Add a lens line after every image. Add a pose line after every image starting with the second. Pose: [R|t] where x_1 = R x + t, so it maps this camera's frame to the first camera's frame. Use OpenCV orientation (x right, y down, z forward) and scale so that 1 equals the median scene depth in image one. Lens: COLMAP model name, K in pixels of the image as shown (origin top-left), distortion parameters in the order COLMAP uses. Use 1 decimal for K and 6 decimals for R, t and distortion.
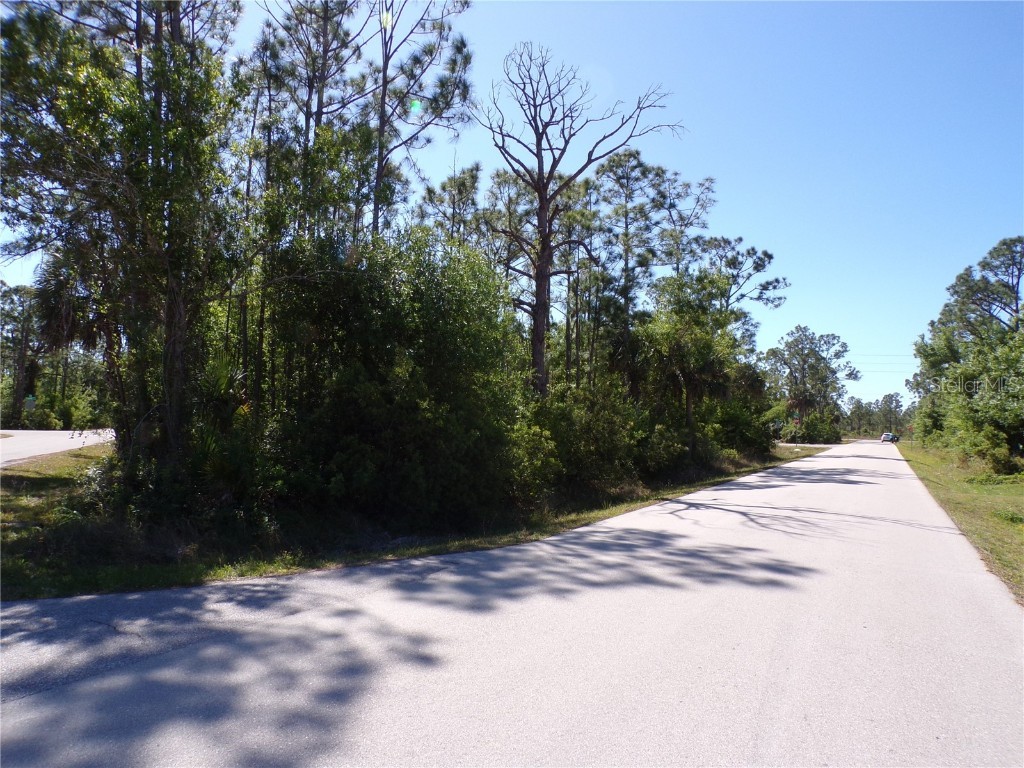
lens RADIAL K [[697.7, 0, 512.0], [0, 697.7, 384.0], [0, 0, 1]] dist [-0.025346, 0.049989]
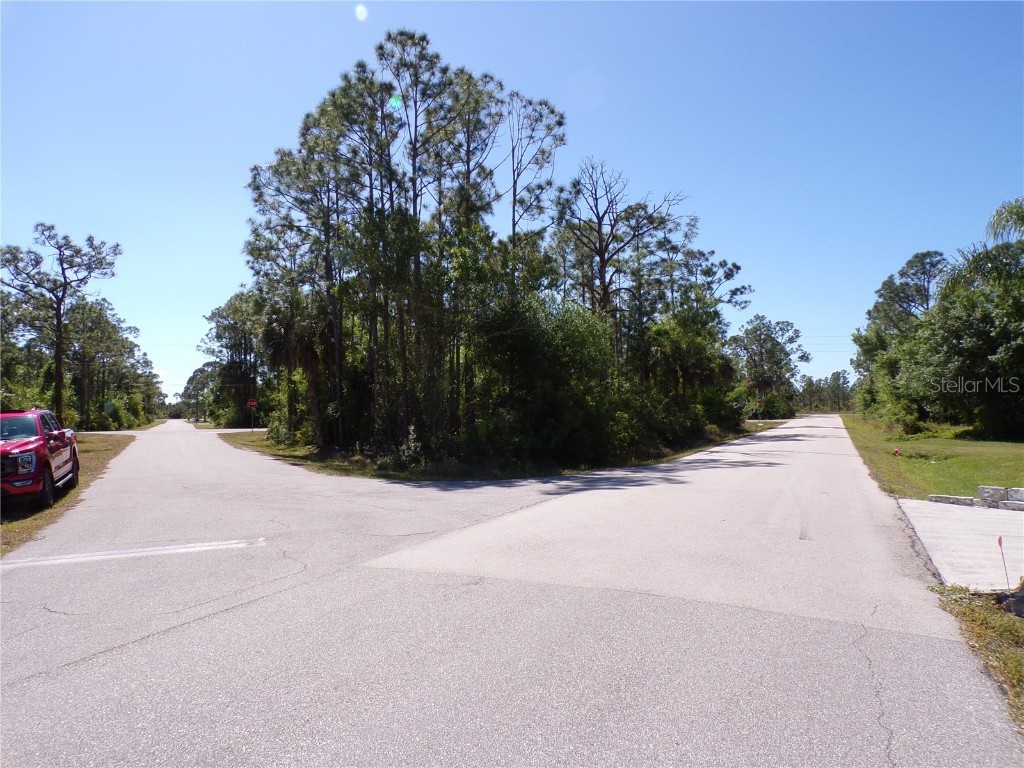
lens RADIAL K [[701.3, 0, 512.3], [0, 701.3, 391.4], [0, 0, 1]] dist [-0.032007, 0.052531]
pose [[0.997706, -0.032803, 0.059216, -0.120826], [0.031039, 0.999054, 0.030466, -0.016620], [-0.060160, -0.028558, 0.997780, -0.242505]]
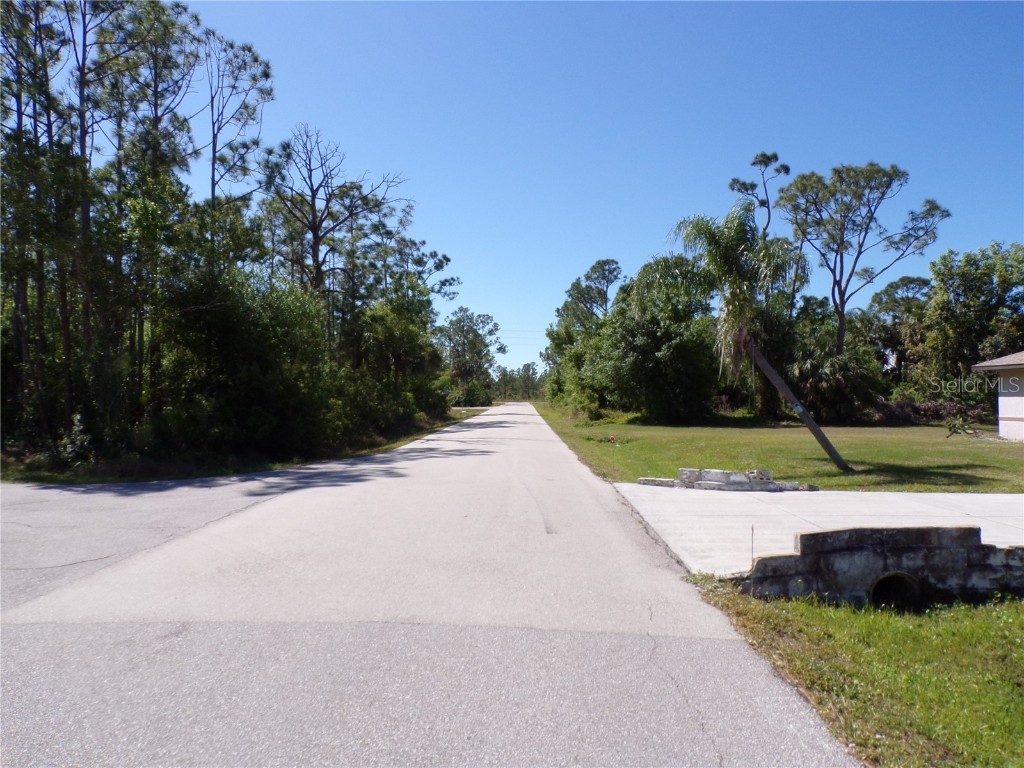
lens RADIAL K [[696.7, 0, 510.9], [0, 696.7, 389.8], [0, 0, 1]] dist [-0.002174, 0.003133]
pose [[0.889655, -0.023088, 0.456049, -0.123341], [-0.001094, 0.998610, 0.052691, -0.015143], [-0.456631, -0.047376, 0.888394, -0.213803]]
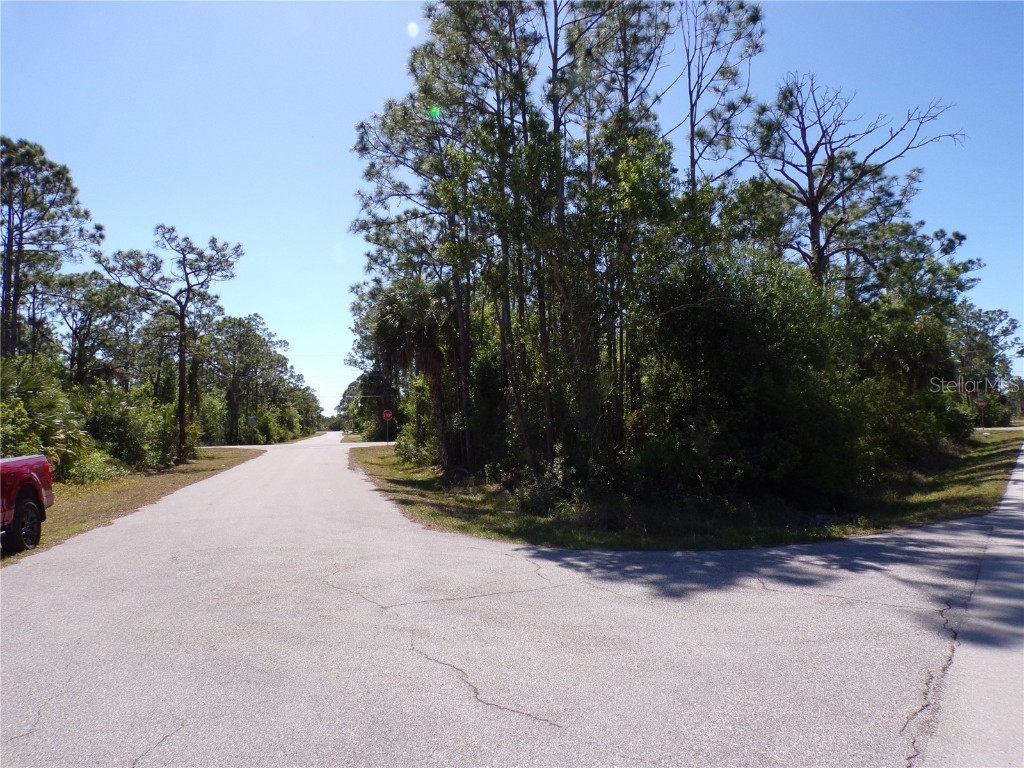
lens RADIAL K [[696.7, 0, 510.9], [0, 696.7, 389.8], [0, 0, 1]] dist [-0.002174, 0.003133]
pose [[0.987244, -0.051433, -0.150677, -0.133817], [0.052797, 0.998592, 0.005066, -0.008496], [0.150204, -0.012957, 0.988570, -0.077937]]
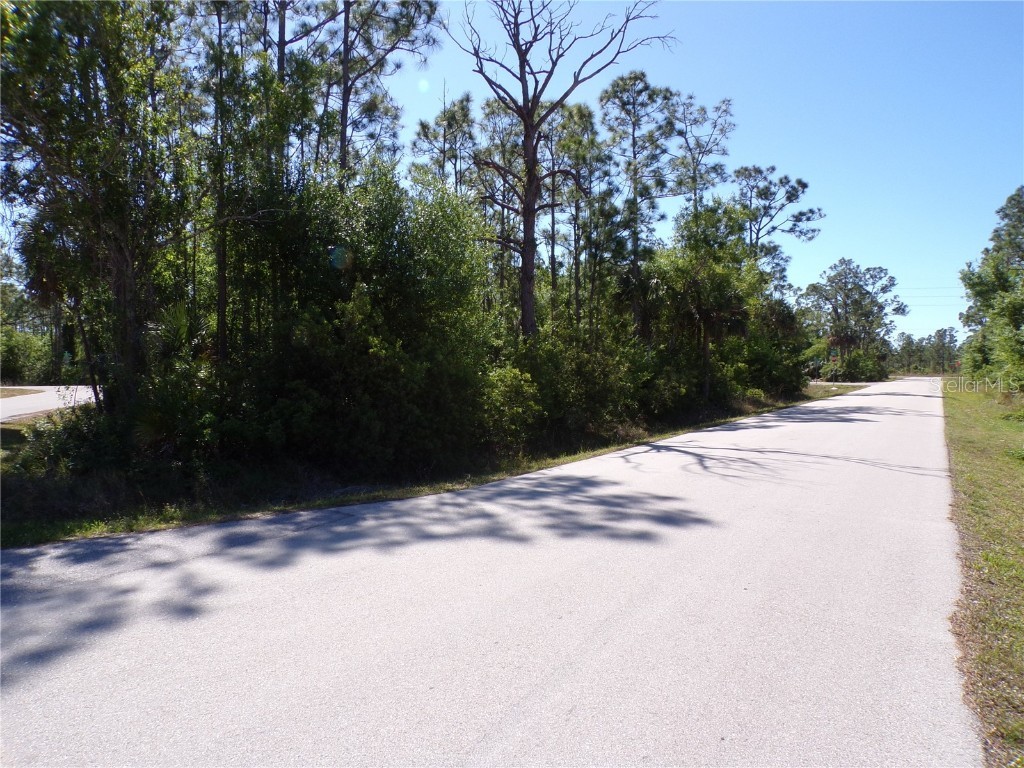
lens RADIAL K [[701.3, 0, 512.3], [0, 701.3, 391.4], [0, 0, 1]] dist [-0.032007, 0.052531]
pose [[0.997991, -0.021776, -0.059499, 0.030526], [0.026929, 0.995824, 0.087236, 0.002556], [0.057351, -0.088663, 0.994409, 0.012771]]
